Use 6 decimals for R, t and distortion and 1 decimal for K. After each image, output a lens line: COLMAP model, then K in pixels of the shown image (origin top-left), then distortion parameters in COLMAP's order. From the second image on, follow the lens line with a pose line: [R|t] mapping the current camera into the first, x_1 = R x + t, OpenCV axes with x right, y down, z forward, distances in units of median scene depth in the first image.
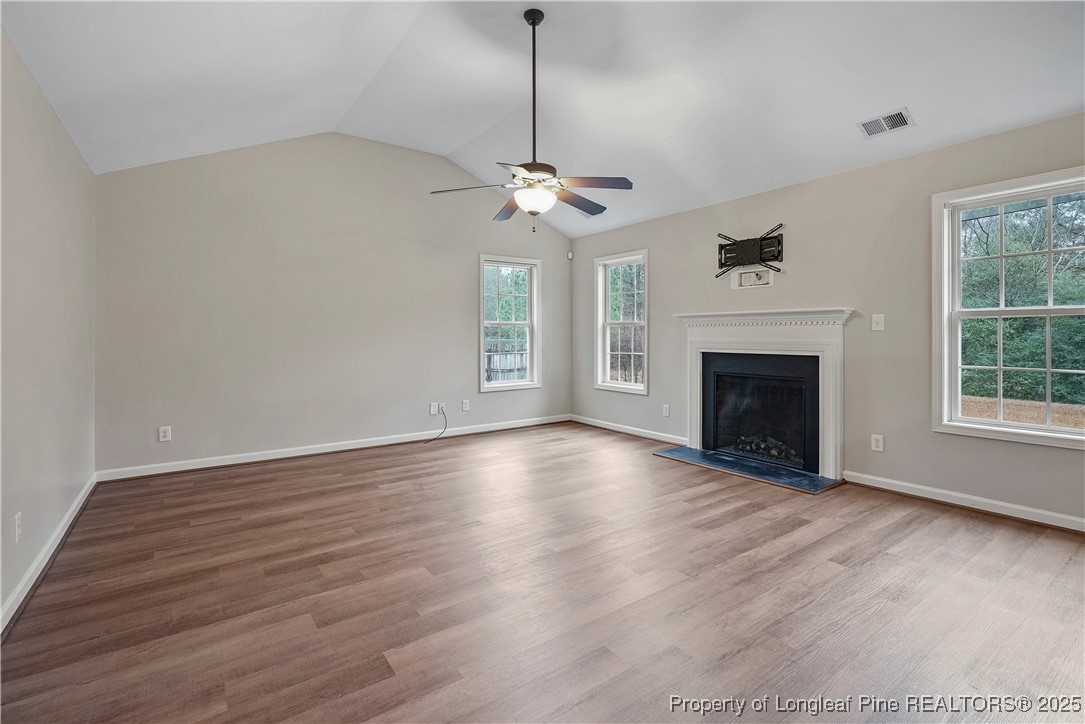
lens RADIAL K [[493.6, 0, 535.9], [0, 493.6, 332.8], [0, 0, 1]] dist [-0.015373, 0.006019]
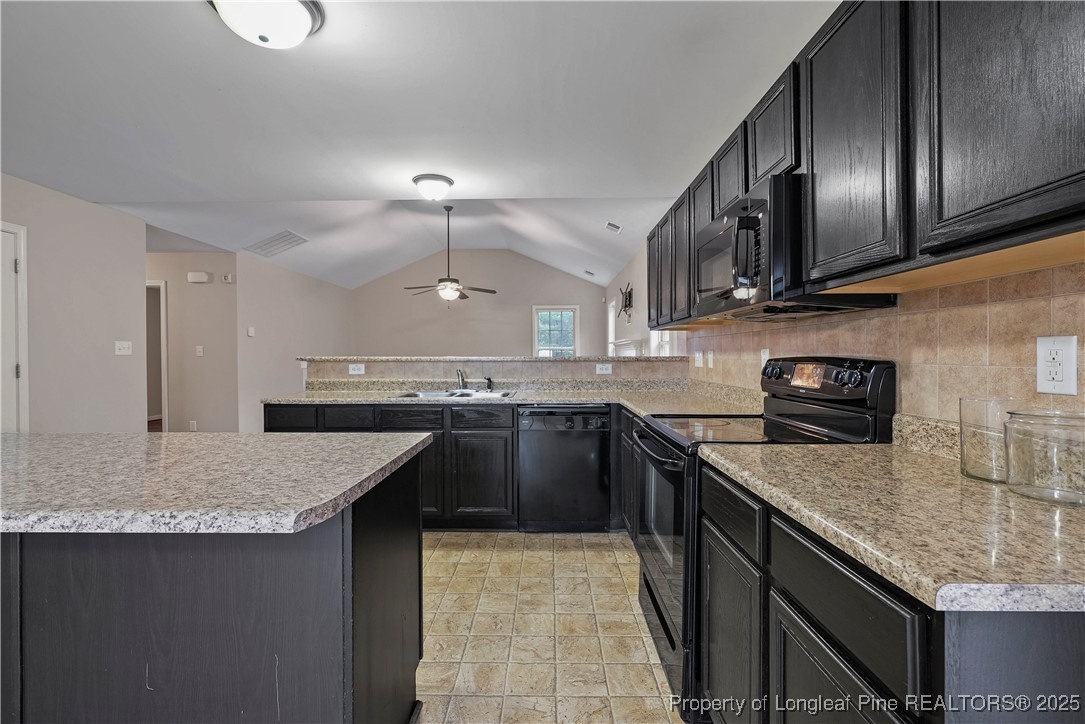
lens RADIAL K [[493.6, 0, 538.1], [0, 493.6, 357.5], [0, 0, 1]] dist [-0.015373, 0.006019]
pose [[0.808207, -0.000180, -0.588898, 1.141028], [0.004040, 0.999978, 0.005239, -0.003712], [0.588884, -0.006613, 0.808190, -0.359700]]
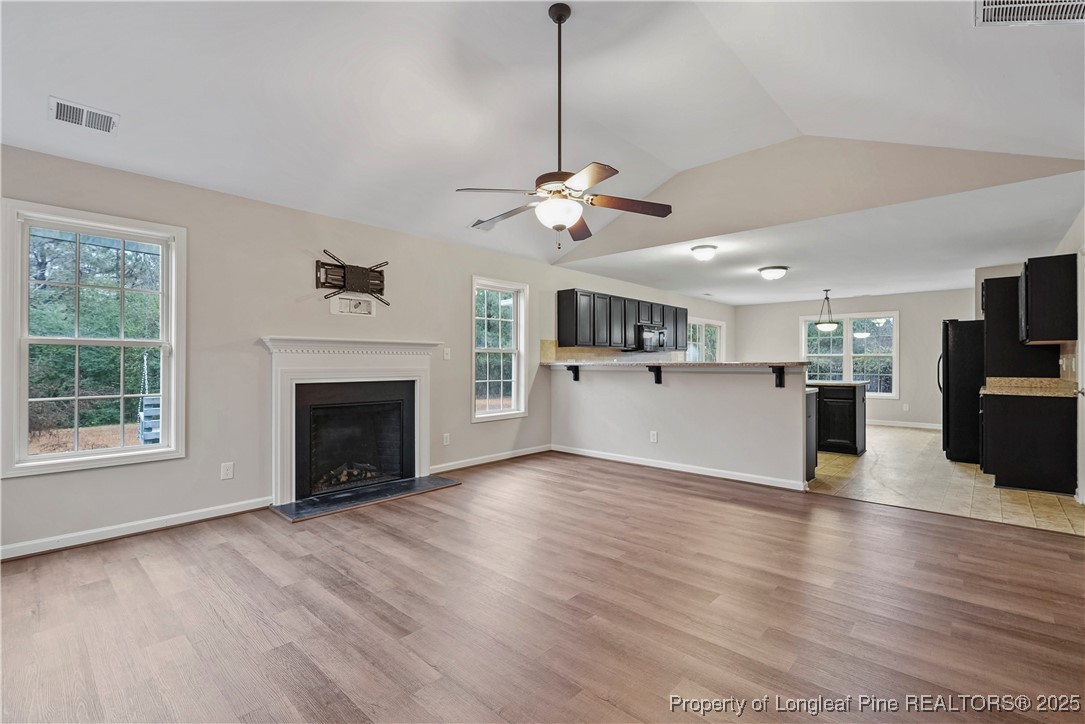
lens RADIAL K [[493.6, 0, 535.9], [0, 493.6, 357.2], [0, 0, 1]] dist [-0.015373, 0.006019]
pose [[-0.215363, 0.011379, 0.976468, -0.638679], [-0.002747, 0.999921, -0.012258, 0.004194], [-0.976530, -0.005322, -0.215315, 0.899090]]
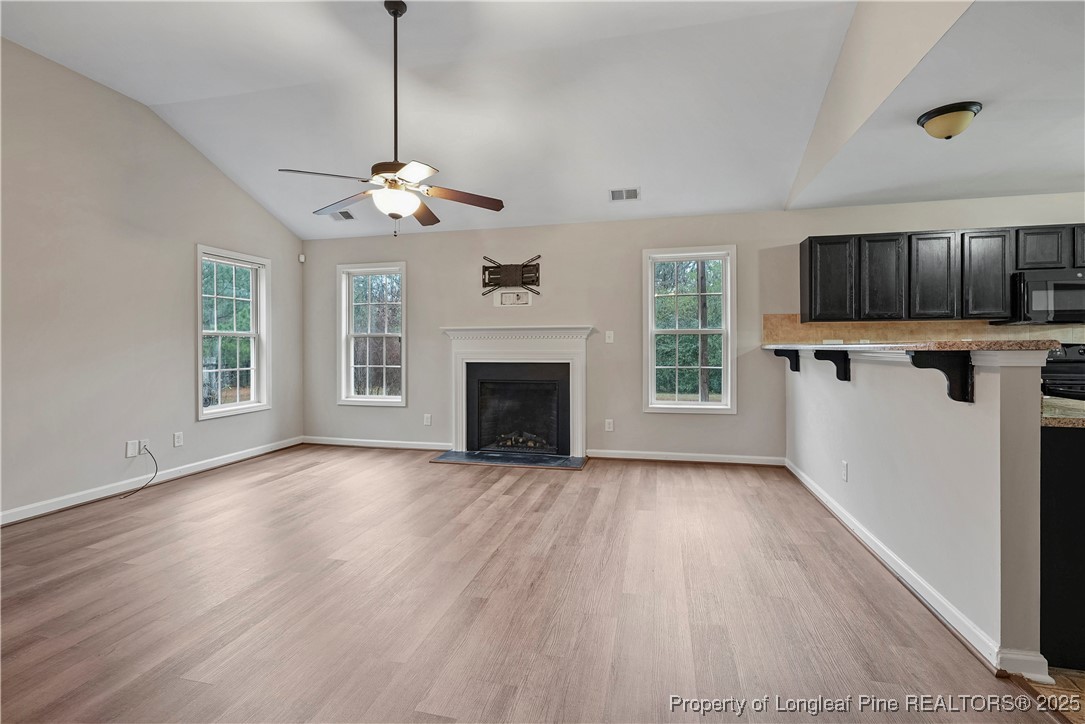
lens RADIAL K [[493.6, 0, 539.9], [0, 493.6, 345.8], [0, 0, 1]] dist [-0.015373, 0.006019]
pose [[0.751797, 0.000634, 0.659394, -0.300621], [0.000273, 0.999999, -0.001272, 0.004093], [-0.659394, 0.001136, 0.751797, 0.080922]]
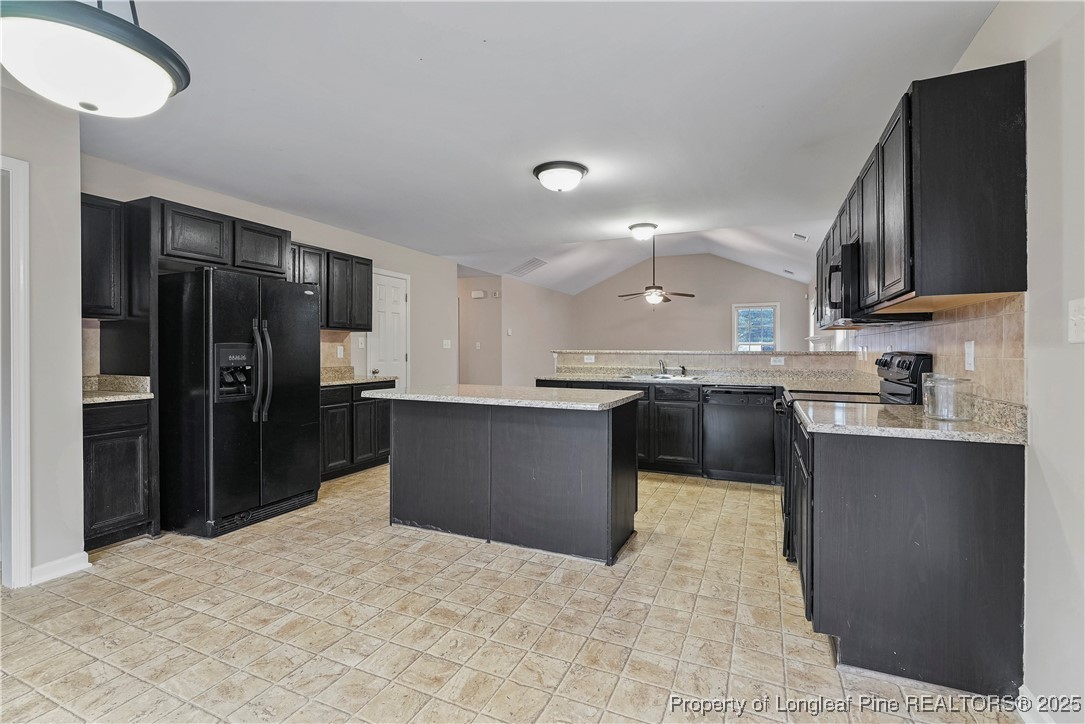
lens RADIAL K [[493.6, 0, 540.3], [0, 493.6, 352.6], [0, 0, 1]] dist [-0.015373, 0.006019]
pose [[0.509708, 0.005710, -0.860329, 1.399946], [-0.000597, 0.999980, 0.006283, -0.003781], [0.860347, -0.002689, 0.509701, -0.603764]]
